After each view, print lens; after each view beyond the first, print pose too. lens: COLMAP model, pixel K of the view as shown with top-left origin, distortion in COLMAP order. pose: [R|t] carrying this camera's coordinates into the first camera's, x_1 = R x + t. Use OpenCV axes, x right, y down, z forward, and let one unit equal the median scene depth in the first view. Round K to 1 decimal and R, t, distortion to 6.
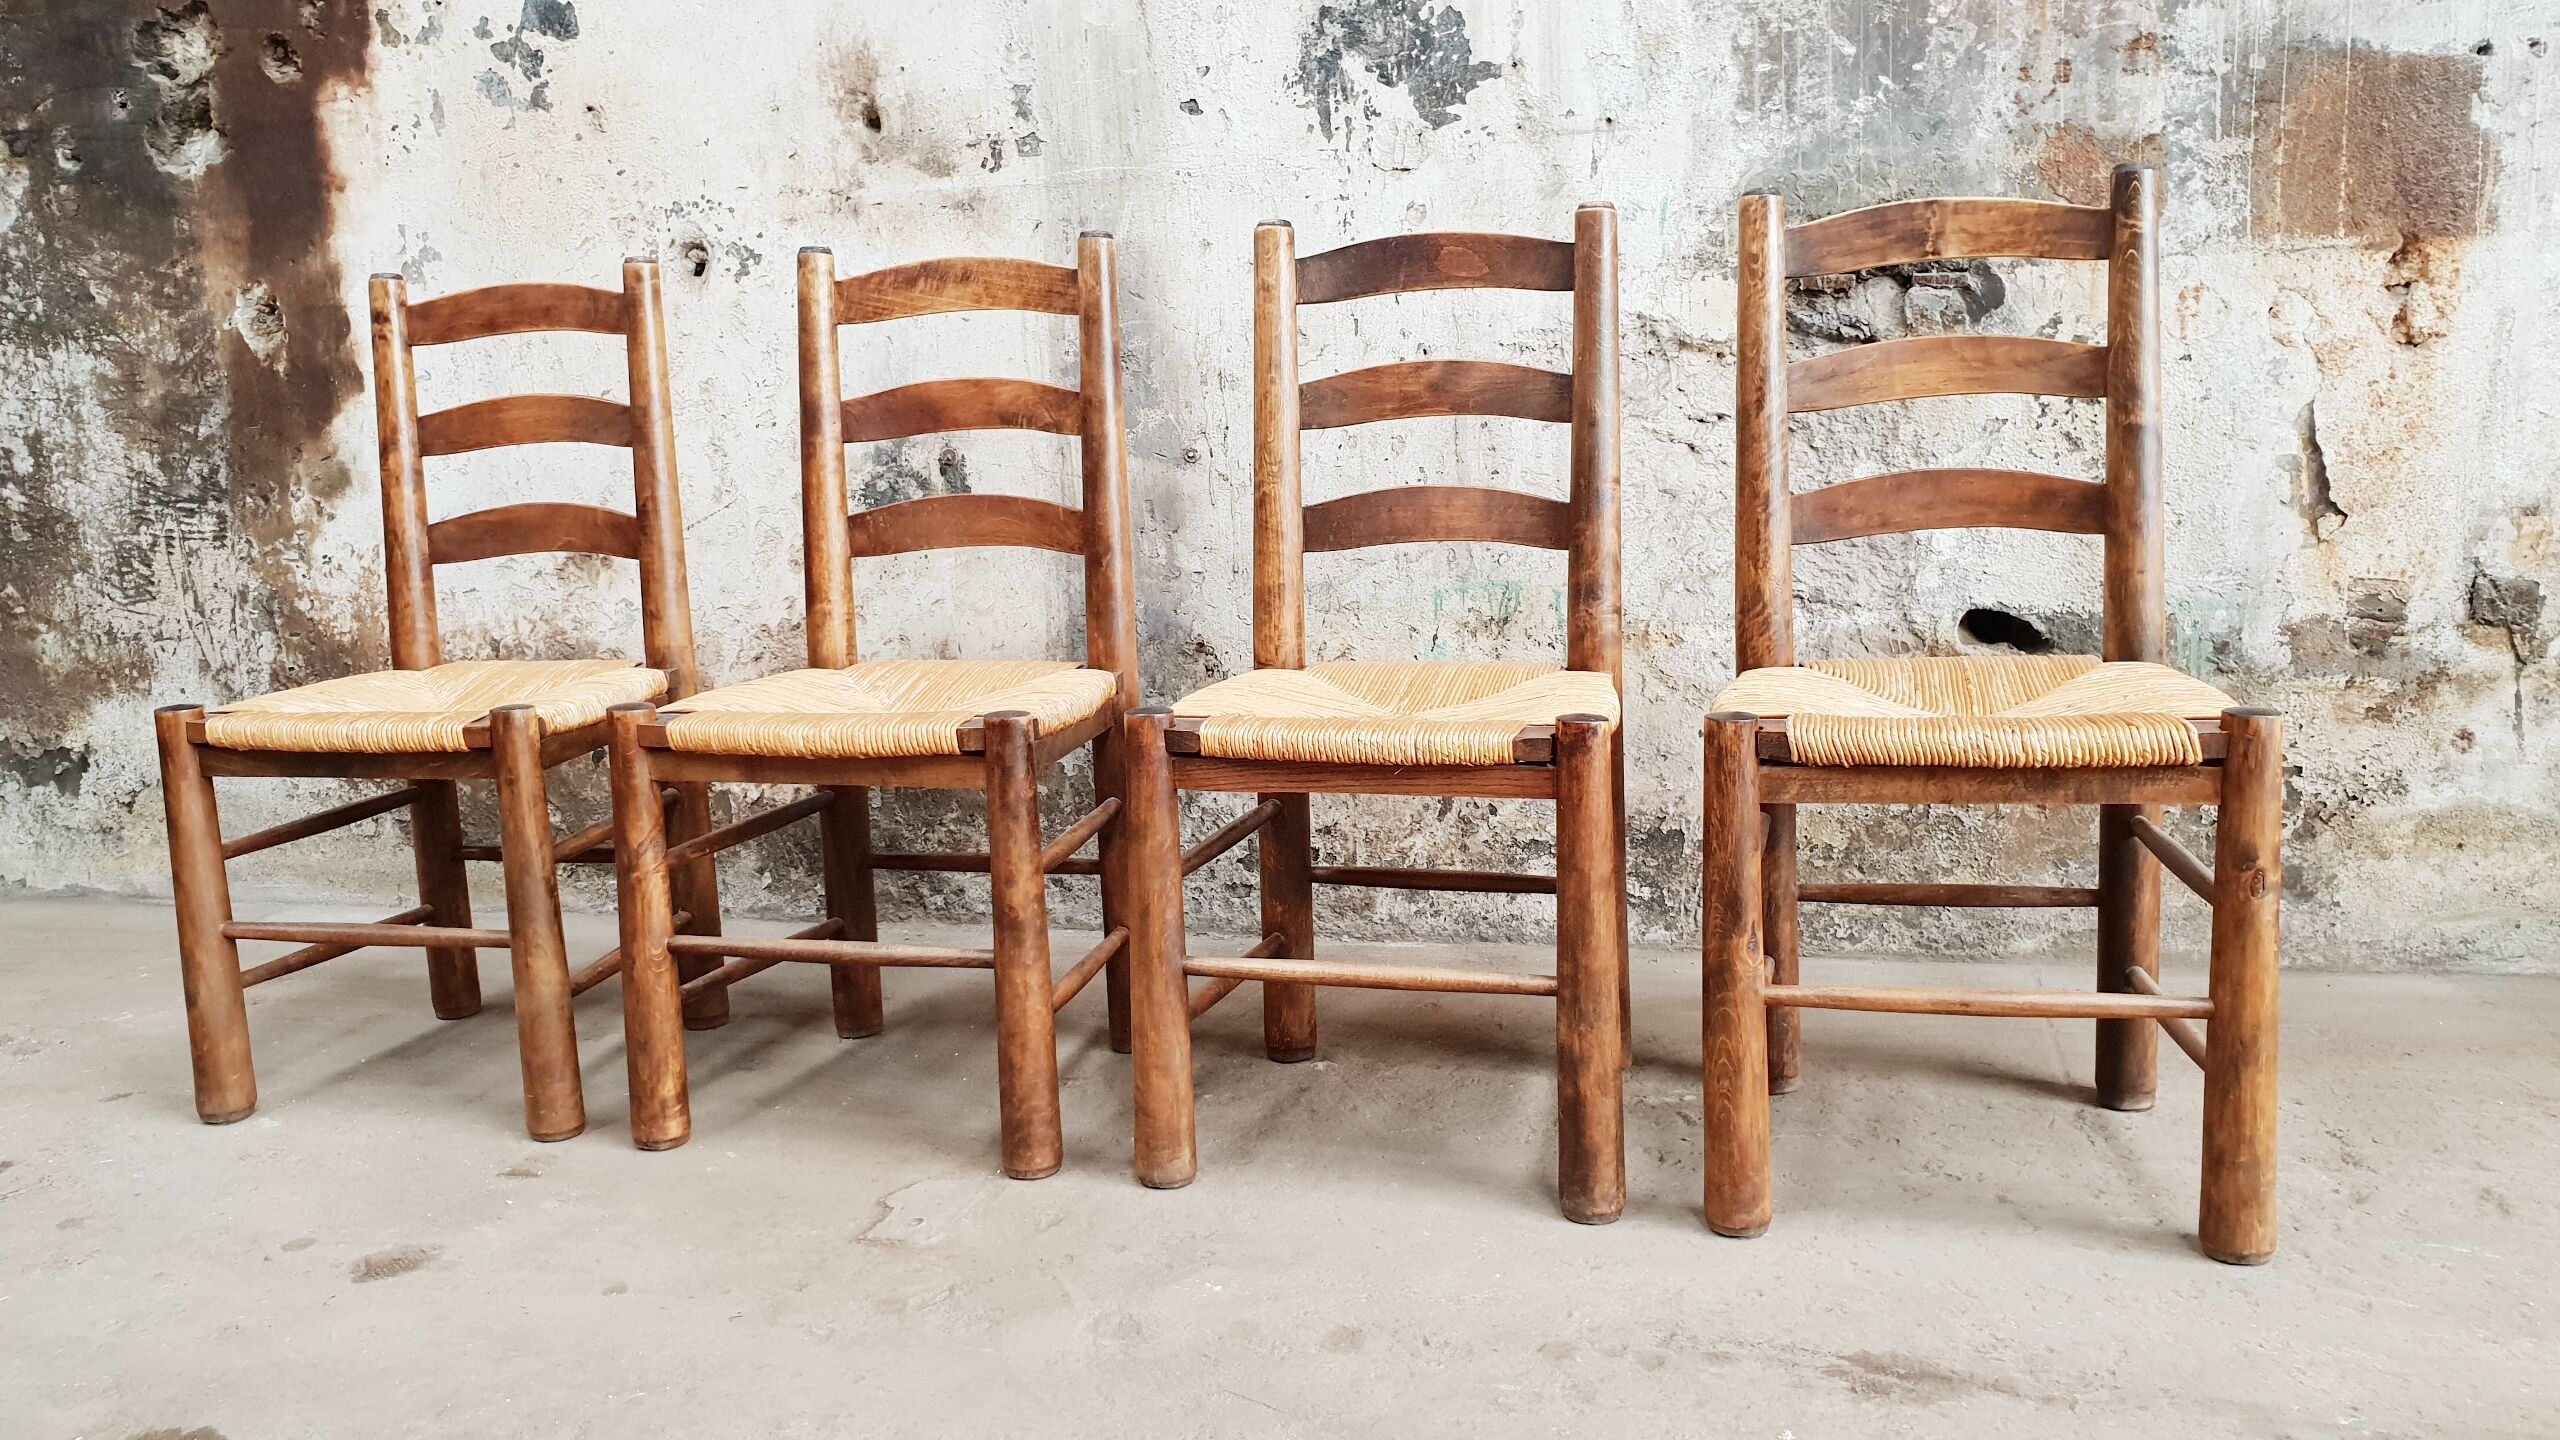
lens RADIAL K [[2005.7, 0, 1301.7], [0, 2005.7, 690.1], [0, 0, 1]] dist [0.011112, 0.007933]
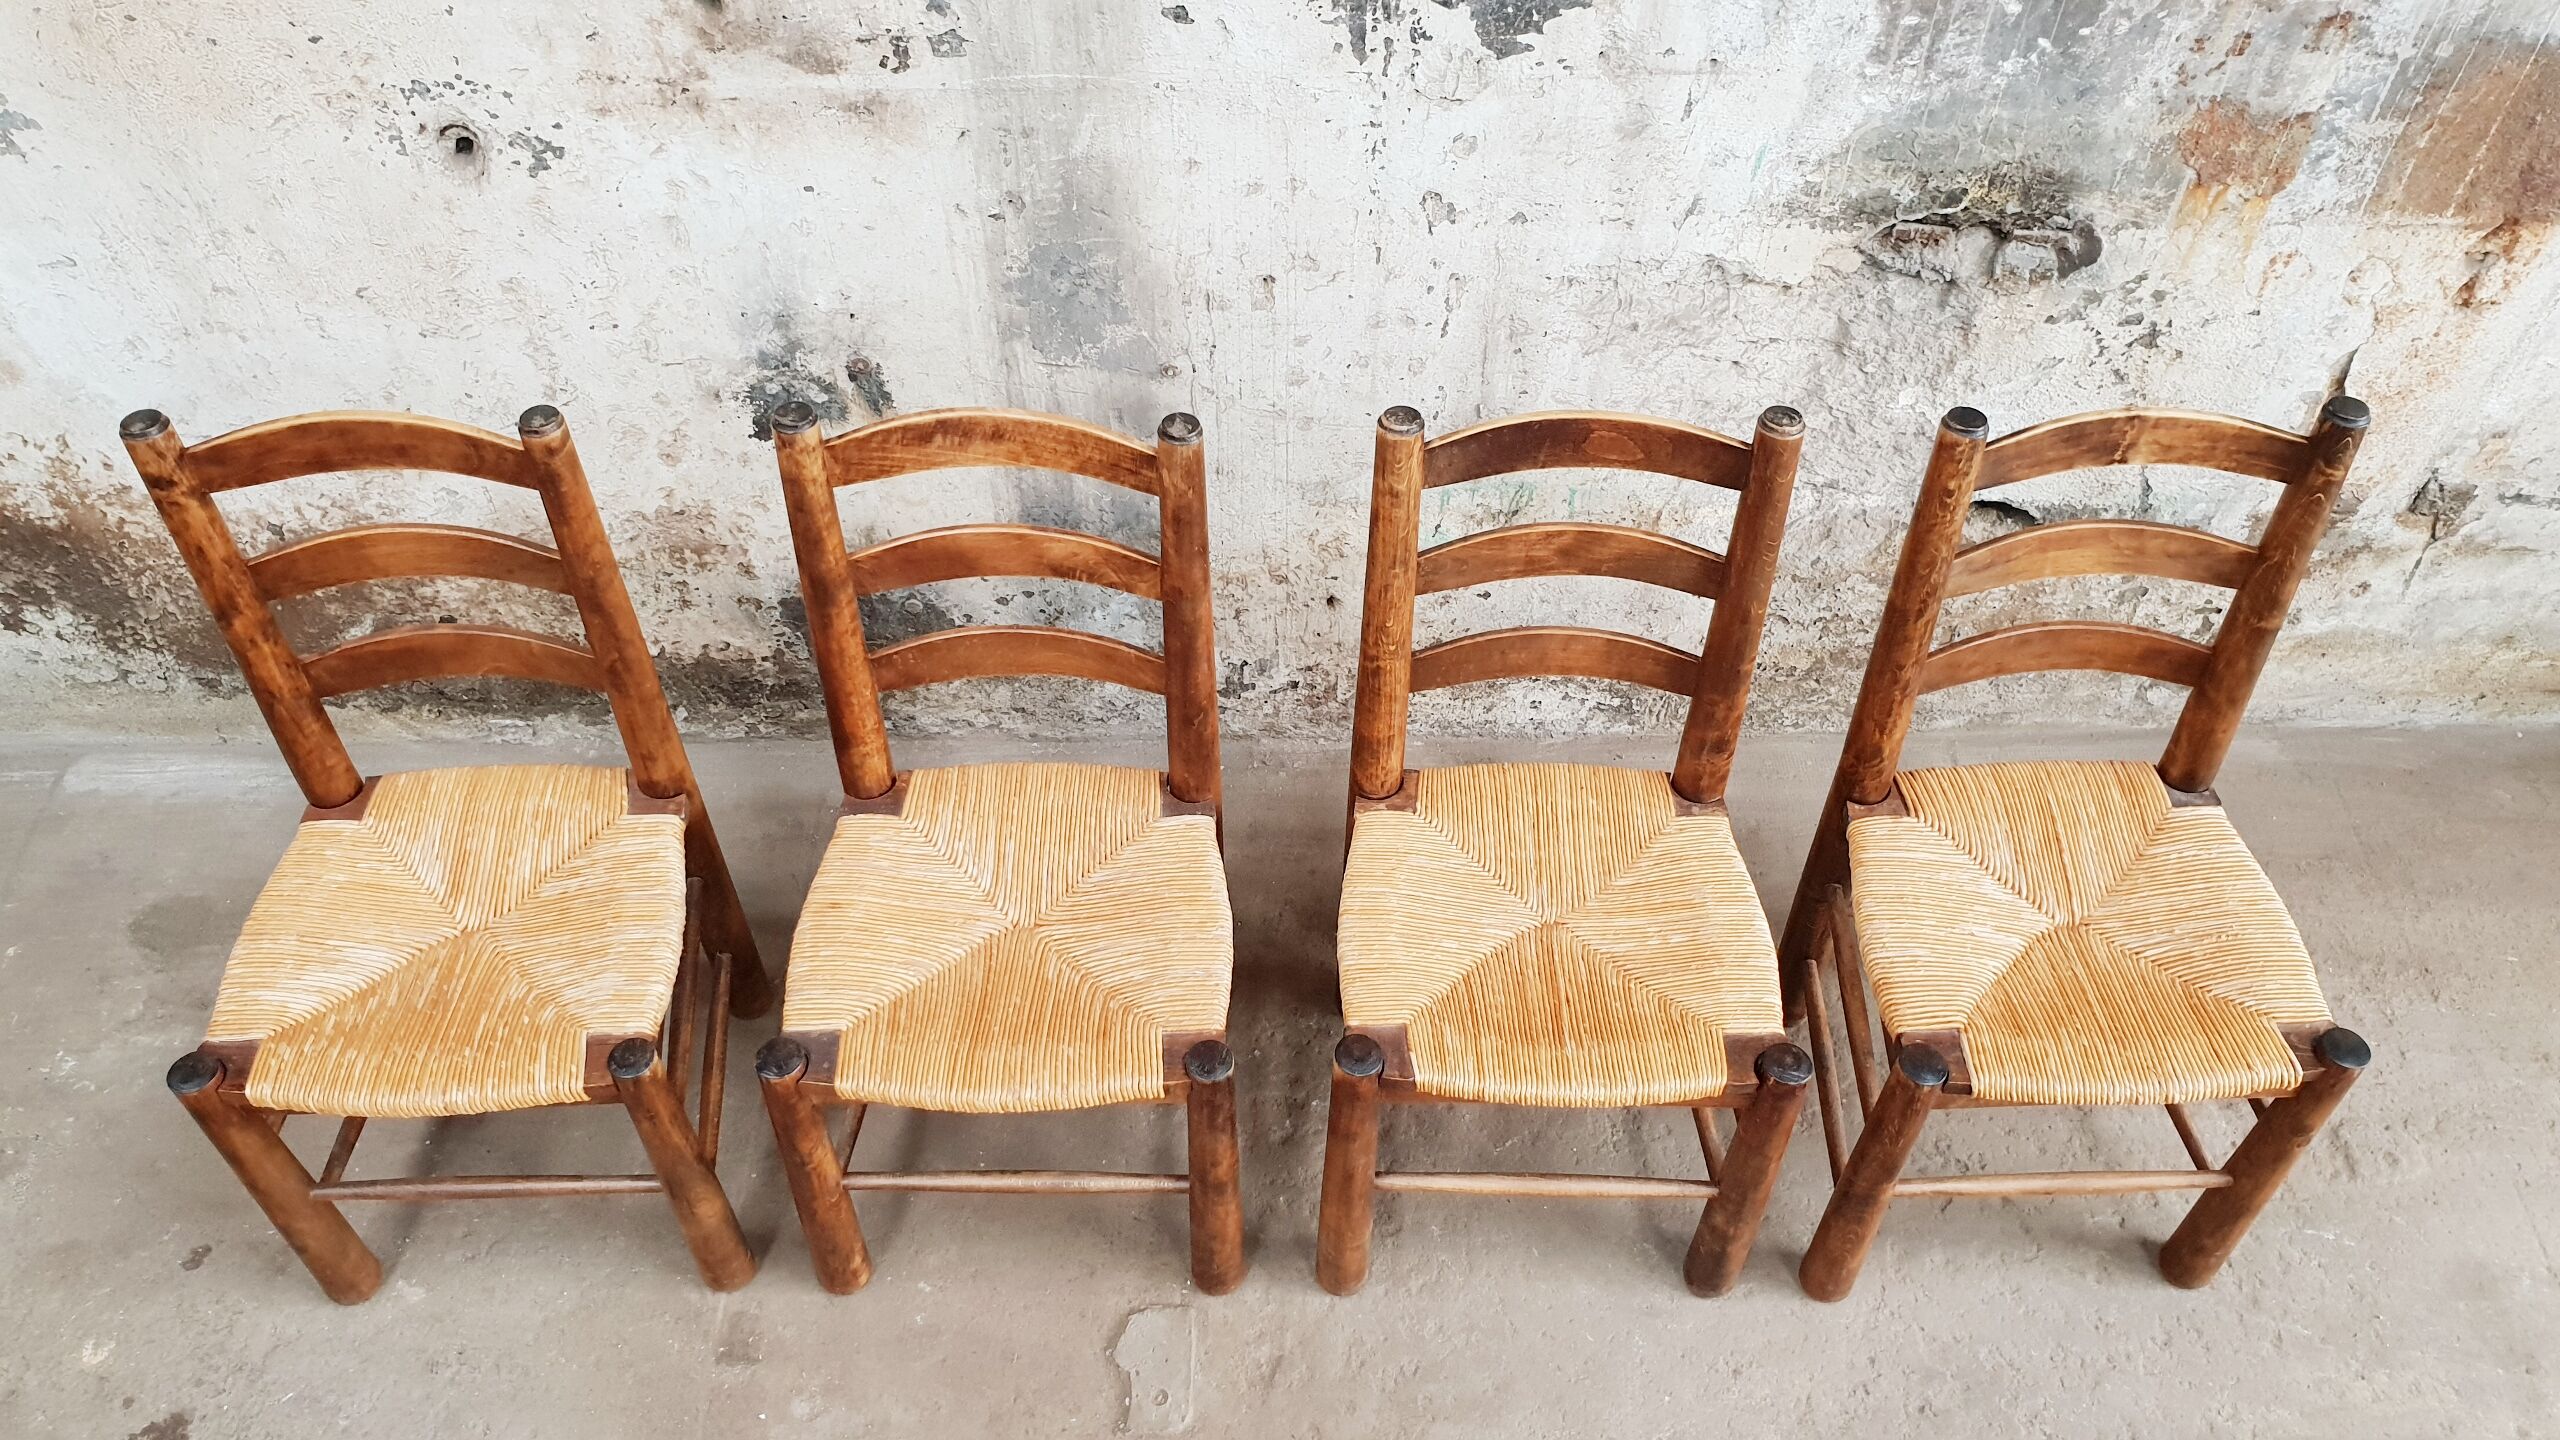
lens RADIAL K [[2005.7, 0, 1305.4], [0, 2005.7, 719.6], [0, 0, 1]] dist [0.011112, 0.007933]
pose [[0.961094, -0.170690, 0.217172, -0.229088], [-0.008862, 0.766765, 0.641867, -0.600970], [-0.276080, -0.618819, 0.735420, 0.281924]]
